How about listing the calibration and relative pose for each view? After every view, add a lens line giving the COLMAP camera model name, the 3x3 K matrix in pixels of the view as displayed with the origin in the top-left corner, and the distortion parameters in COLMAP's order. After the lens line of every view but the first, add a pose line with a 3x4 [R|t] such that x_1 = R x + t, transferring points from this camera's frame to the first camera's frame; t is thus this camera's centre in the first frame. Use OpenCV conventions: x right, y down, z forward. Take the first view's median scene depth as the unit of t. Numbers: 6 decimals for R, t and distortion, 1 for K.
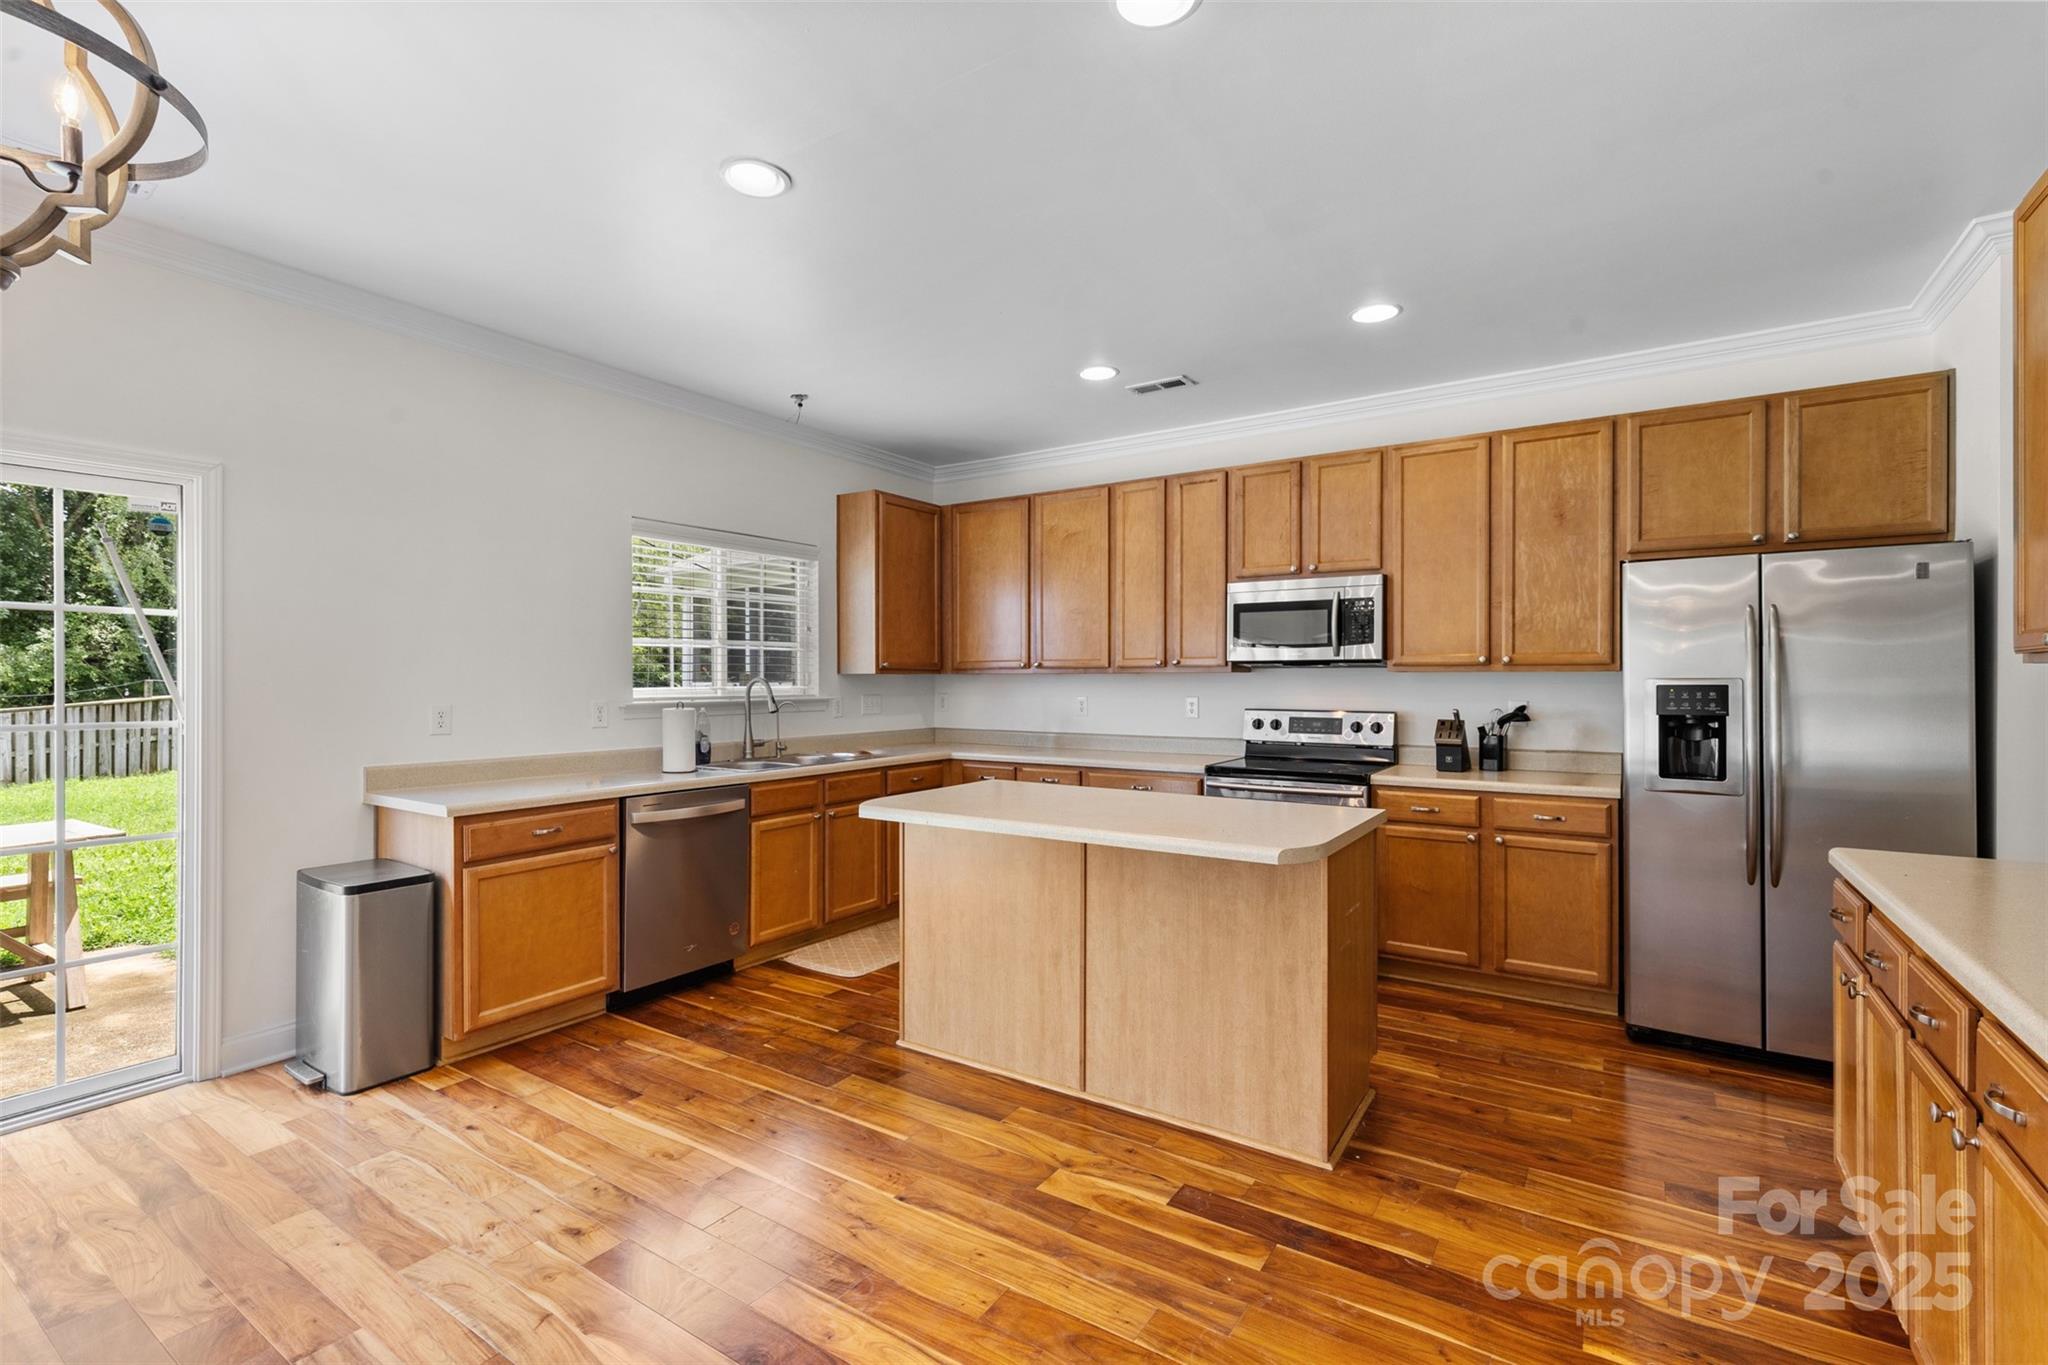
lens RADIAL K [[921.0, 0, 1017.1], [0, 921.0, 677.5], [0, 0, 1]] dist [0.005199, -0.001750]
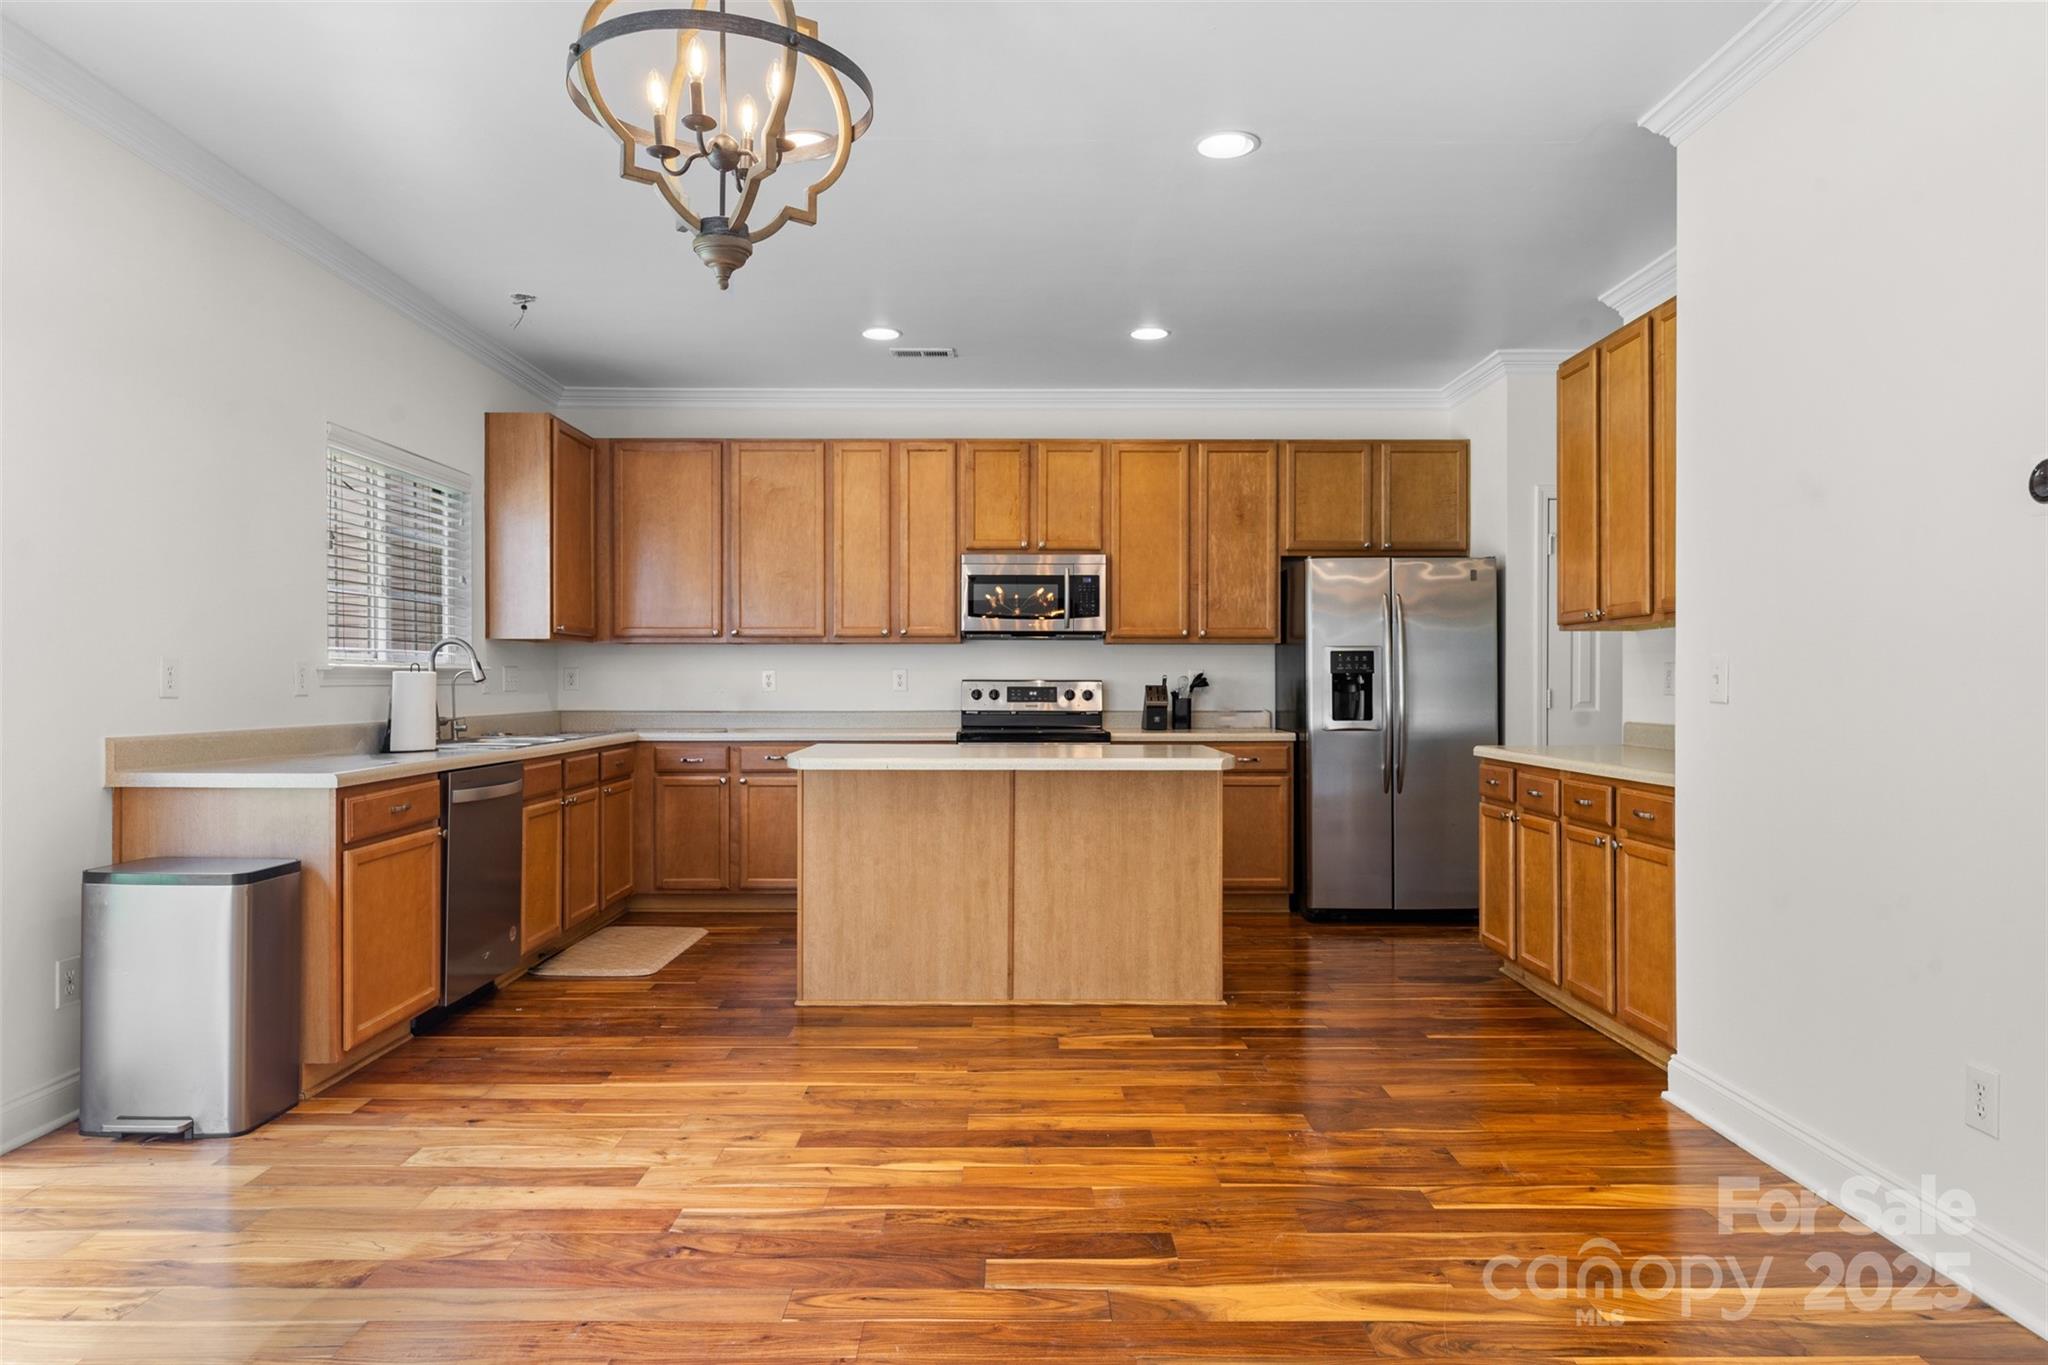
lens RADIAL K [[1237.2, 0, 1027.3], [0, 1237.2, 681.3], [0, 0, 1]] dist [-0.009167, 0.000024]
pose [[0.827365, 0.001190, 0.561664, -0.545261], [-0.002133, 0.999997, 0.001023, 0.041089], [-0.561661, -0.002045, 0.827365, -0.187855]]
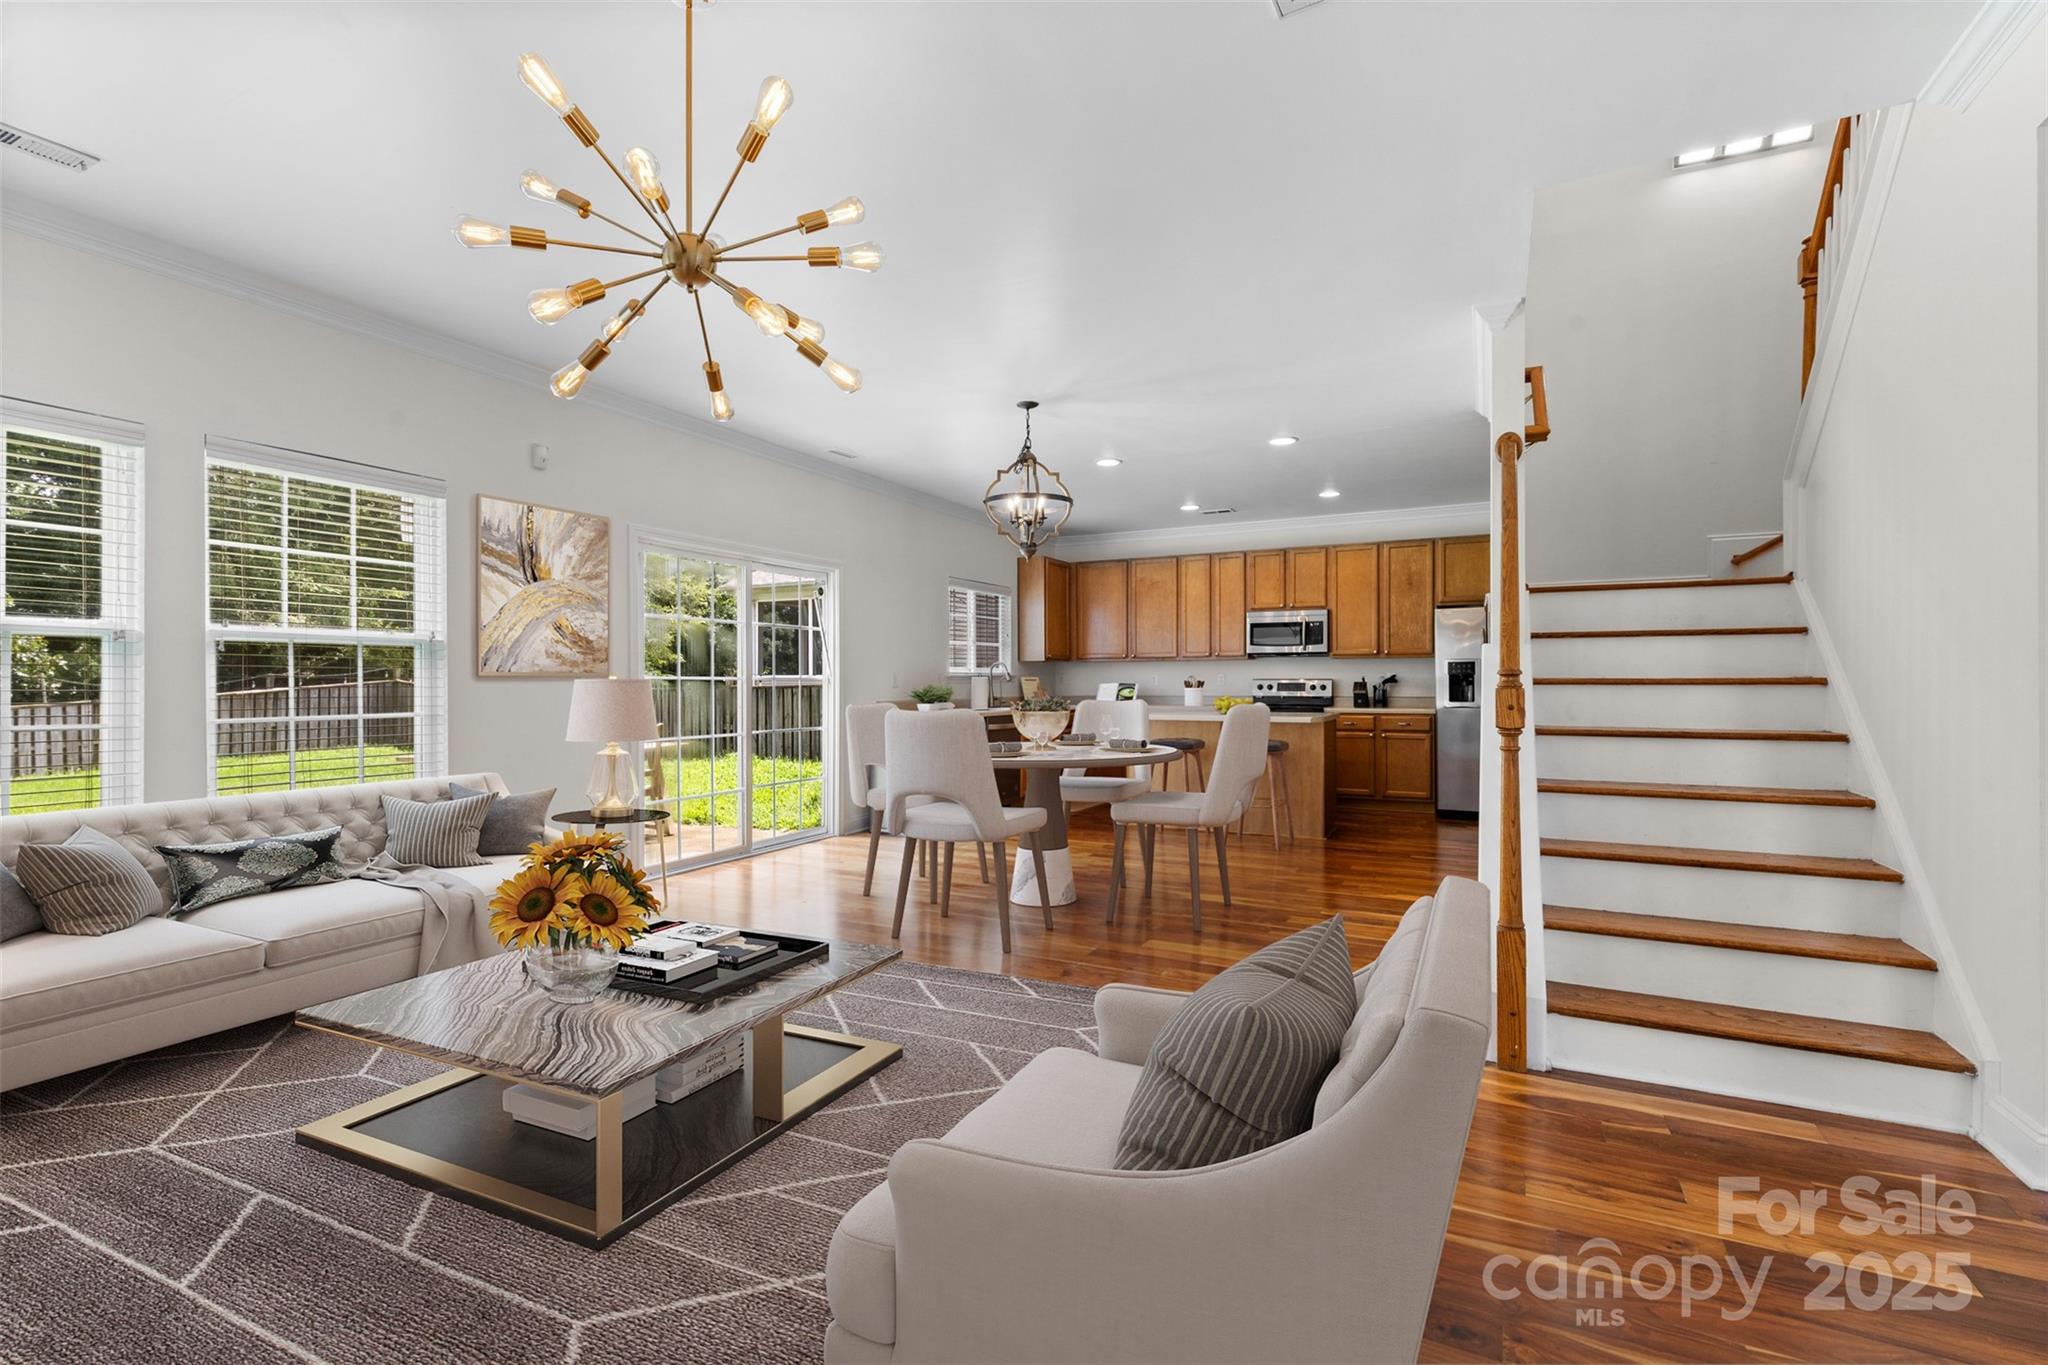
lens RADIAL K [[921.0, 0, 1023.8], [0, 921.0, 674.7], [0, 0, 1]] dist [0.005199, -0.001750]
pose [[0.993190, -0.002010, 0.116487, -0.516069], [0.002421, 0.999991, -0.003386, 0.036347], [-0.116479, 0.003645, 0.993186, -0.955024]]
